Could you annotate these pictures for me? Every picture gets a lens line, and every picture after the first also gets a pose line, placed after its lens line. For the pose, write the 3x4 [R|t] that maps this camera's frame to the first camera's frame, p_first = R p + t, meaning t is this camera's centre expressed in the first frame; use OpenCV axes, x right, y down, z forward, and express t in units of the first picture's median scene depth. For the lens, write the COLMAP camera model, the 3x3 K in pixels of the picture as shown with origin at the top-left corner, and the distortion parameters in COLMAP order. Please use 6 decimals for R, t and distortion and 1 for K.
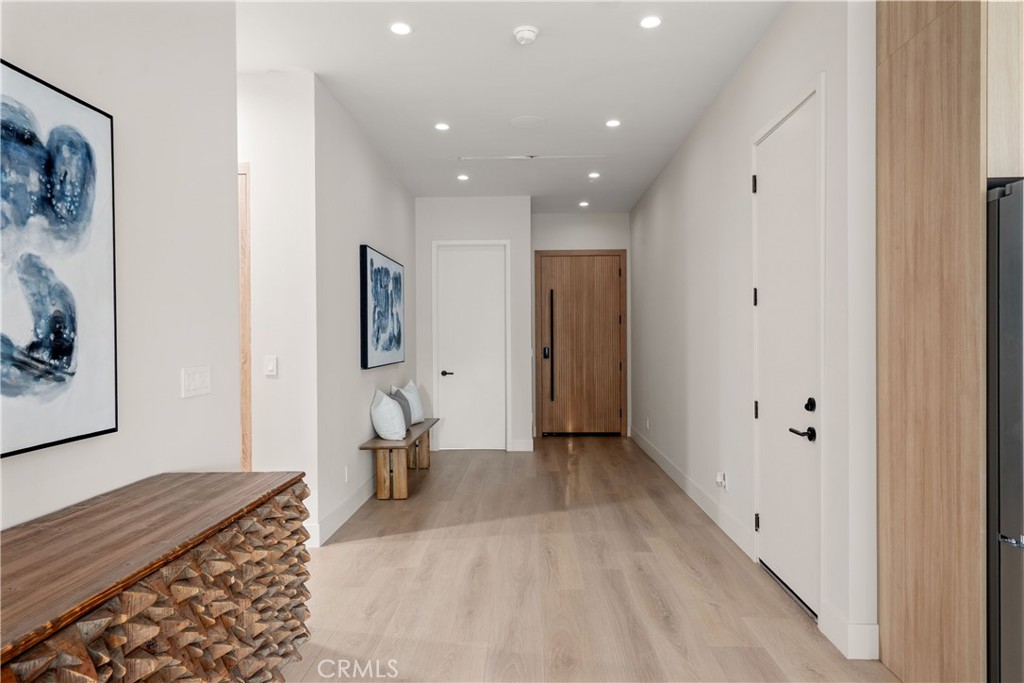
lens RADIAL K [[628.7, 0, 511.7], [0, 628.7, 344.3], [0, 0, 1]] dist [-0.002414, -0.000610]
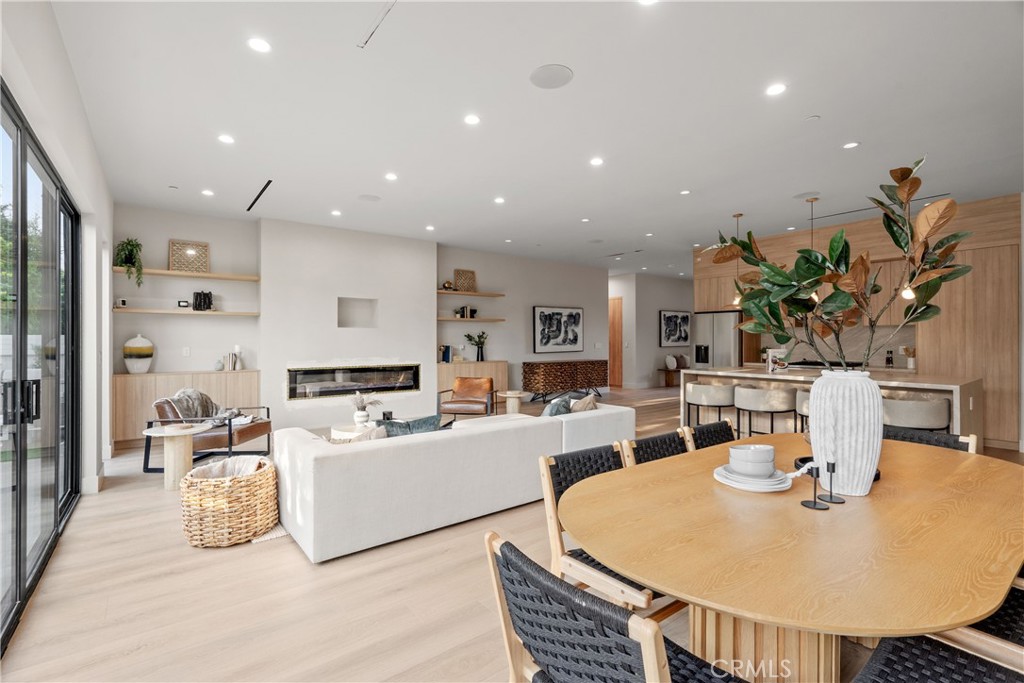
lens RADIAL K [[466.1, 0, 509.0], [0, 466.1, 337.9], [0, 0, 1]] dist [-0.004593, 0.001557]
pose [[0.630588, 0.002059, -0.776115, 3.283362], [-0.006226, 0.999978, -0.002406, 0.002143], [0.776093, 0.006350, 0.630587, -3.341810]]
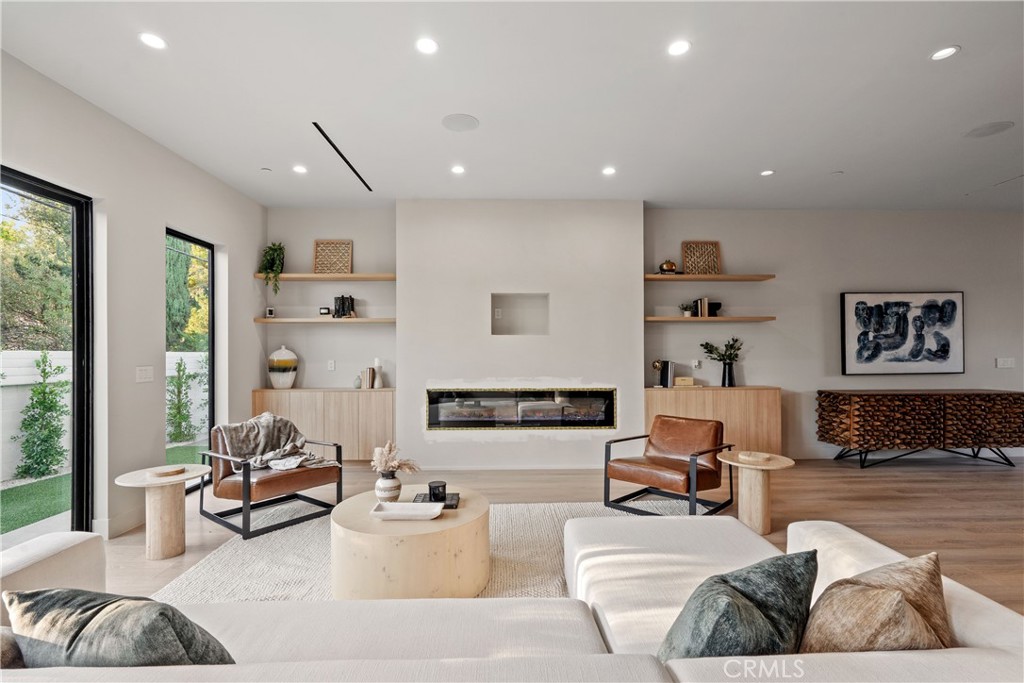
lens RADIAL K [[466.1, 0, 511.8], [0, 466.1, 349.0], [0, 0, 1]] dist [-0.004593, 0.001557]
pose [[0.045742, -0.000072, -0.998953, 2.243635], [-0.003873, 0.999992, -0.000249, 0.001162], [0.998946, 0.003881, 0.045741, -2.038532]]
